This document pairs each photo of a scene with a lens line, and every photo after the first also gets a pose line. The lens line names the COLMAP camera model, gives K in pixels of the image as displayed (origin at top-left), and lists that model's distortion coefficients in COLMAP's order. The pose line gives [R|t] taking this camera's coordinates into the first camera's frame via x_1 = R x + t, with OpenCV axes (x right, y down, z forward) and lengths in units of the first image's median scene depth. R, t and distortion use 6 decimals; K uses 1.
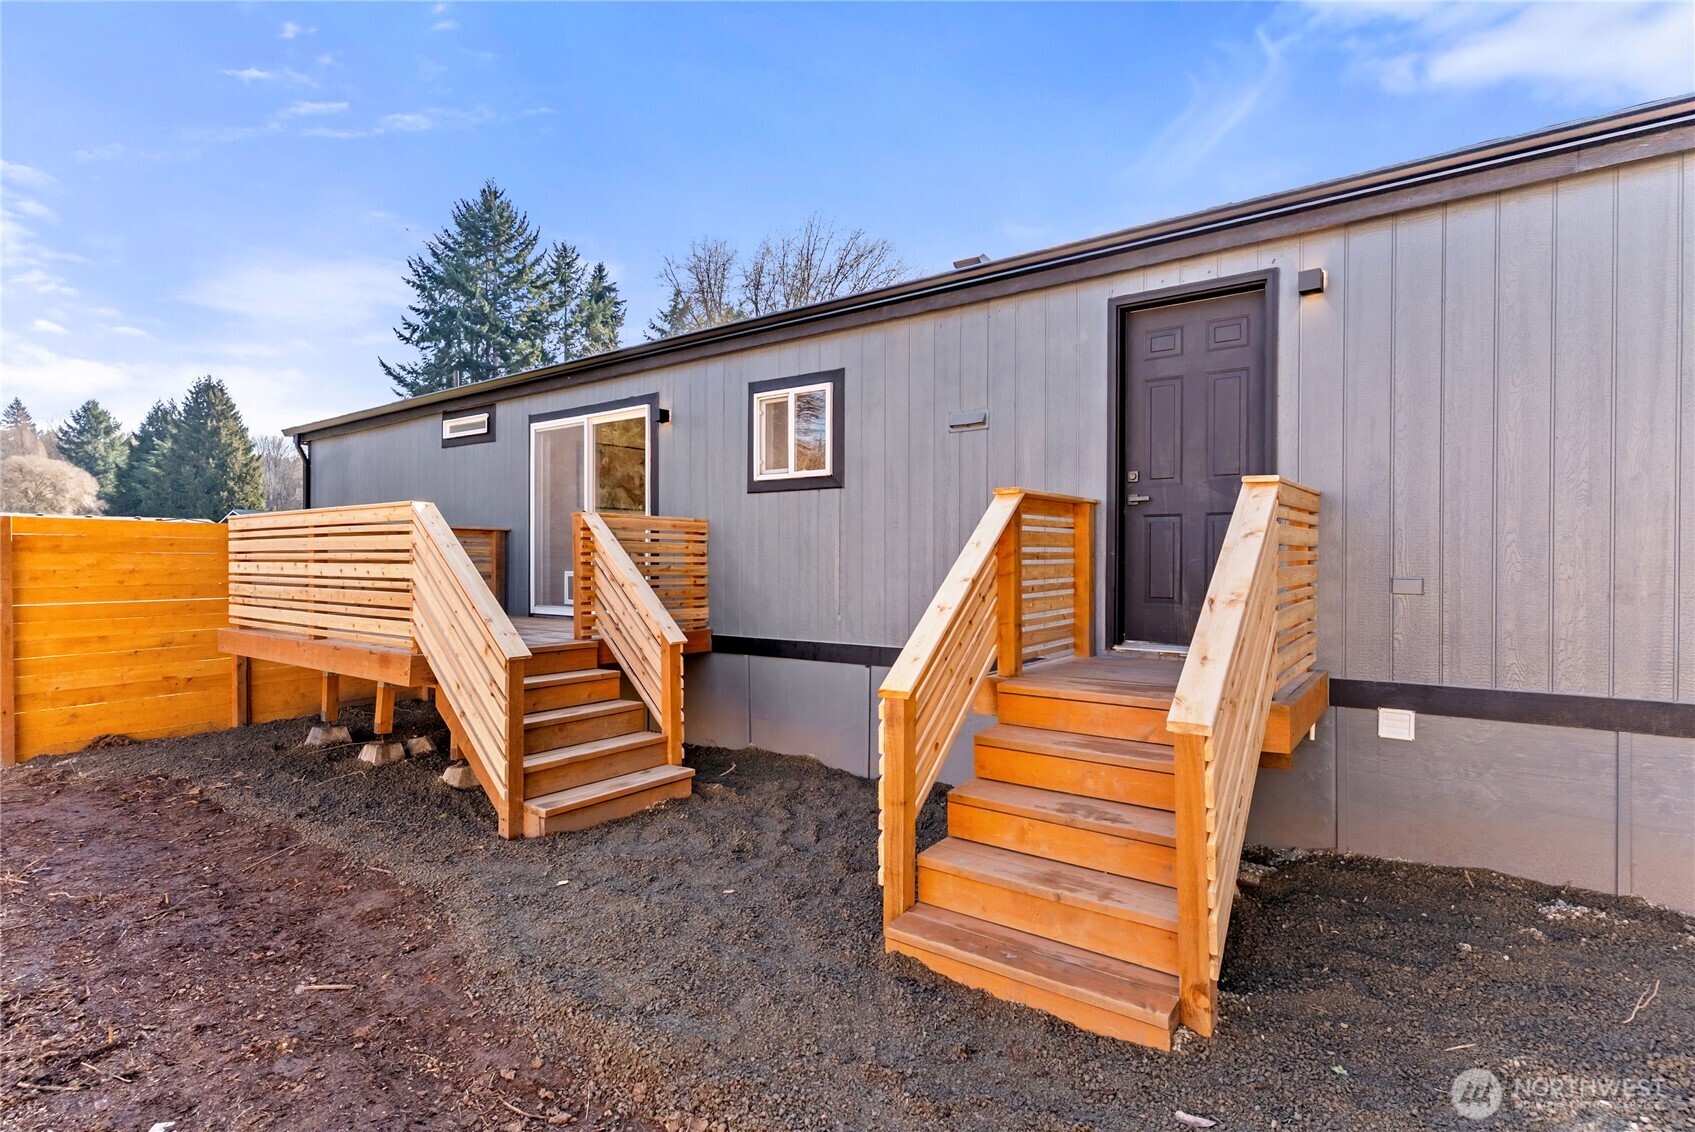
lens RADIAL K [[792.5, 0, 847.5], [0, 792.5, 566.0], [0, 0, 1]] dist [-0.002818, -0.000829]
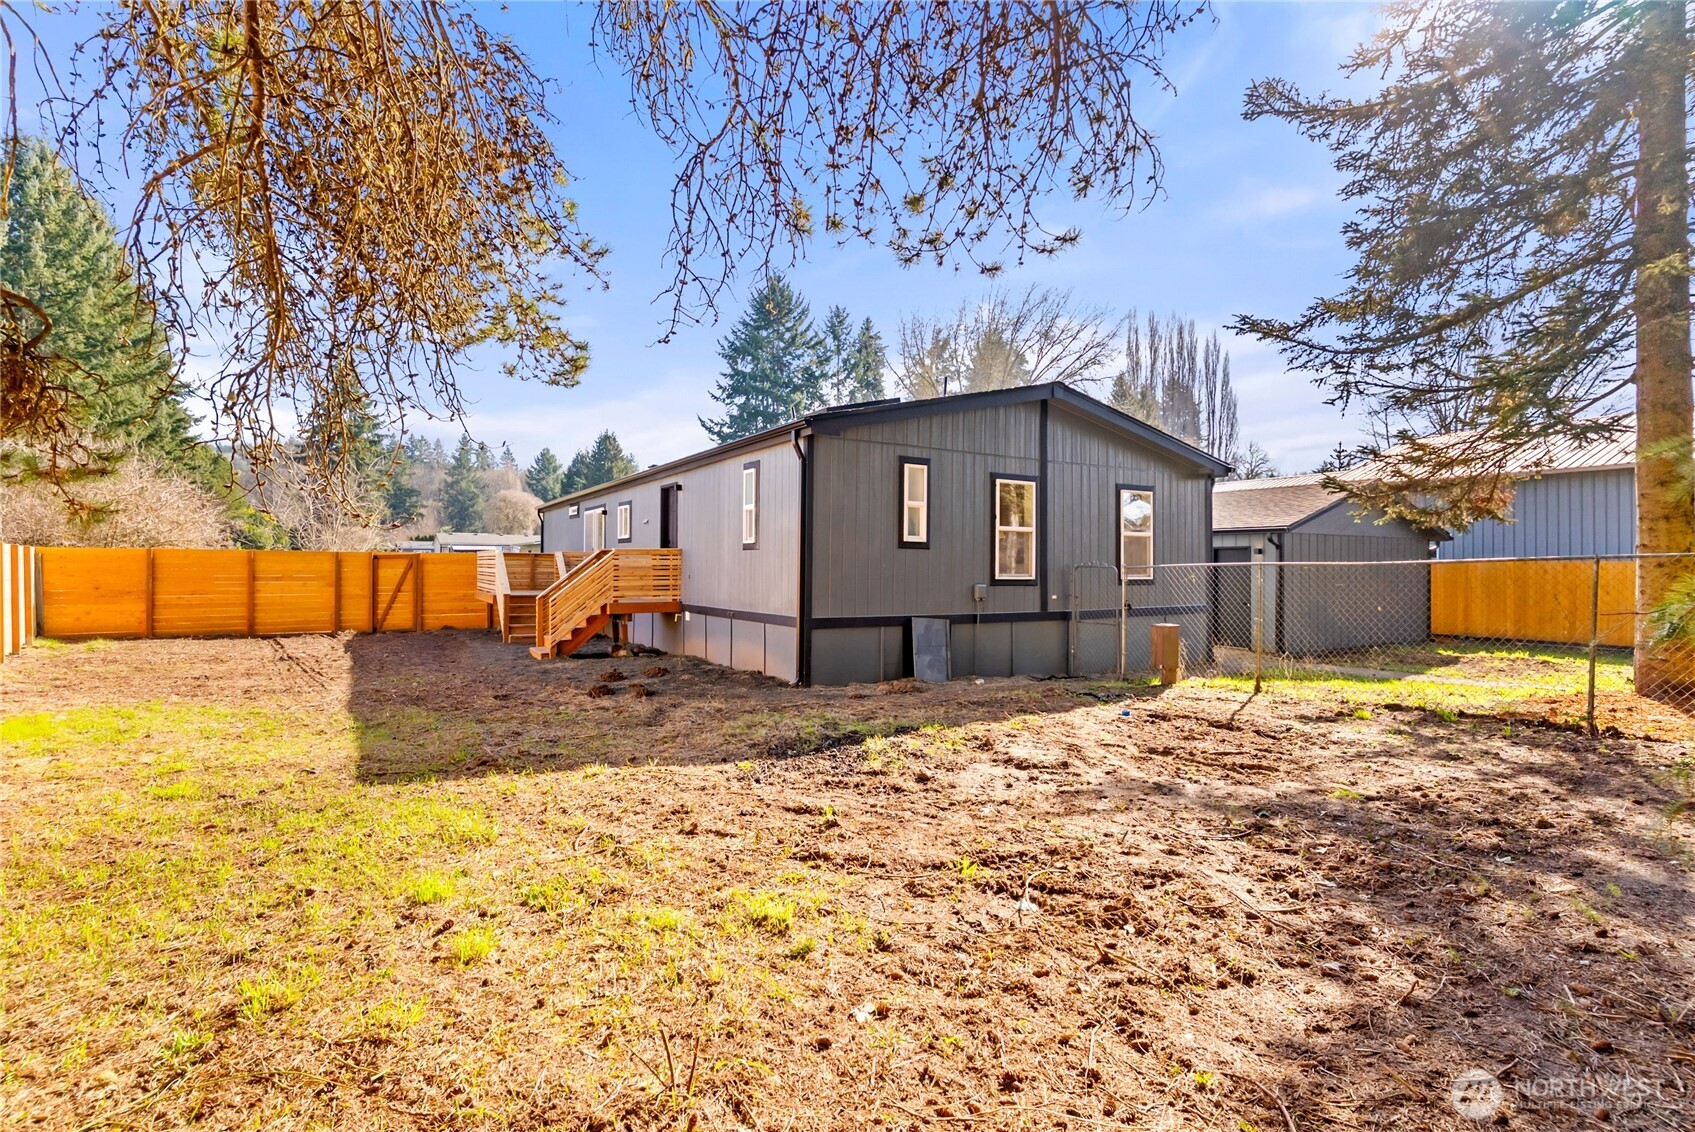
lens RADIAL K [[792.5, 0, 847.5], [0, 792.5, 566.0], [0, 0, 1]] dist [-0.002818, -0.000829]
pose [[0.916426, 0.008923, -0.400105, 0.170901], [-0.012696, 0.999896, -0.006781, -0.000374], [0.400003, 0.011294, 0.916444, -0.119735]]
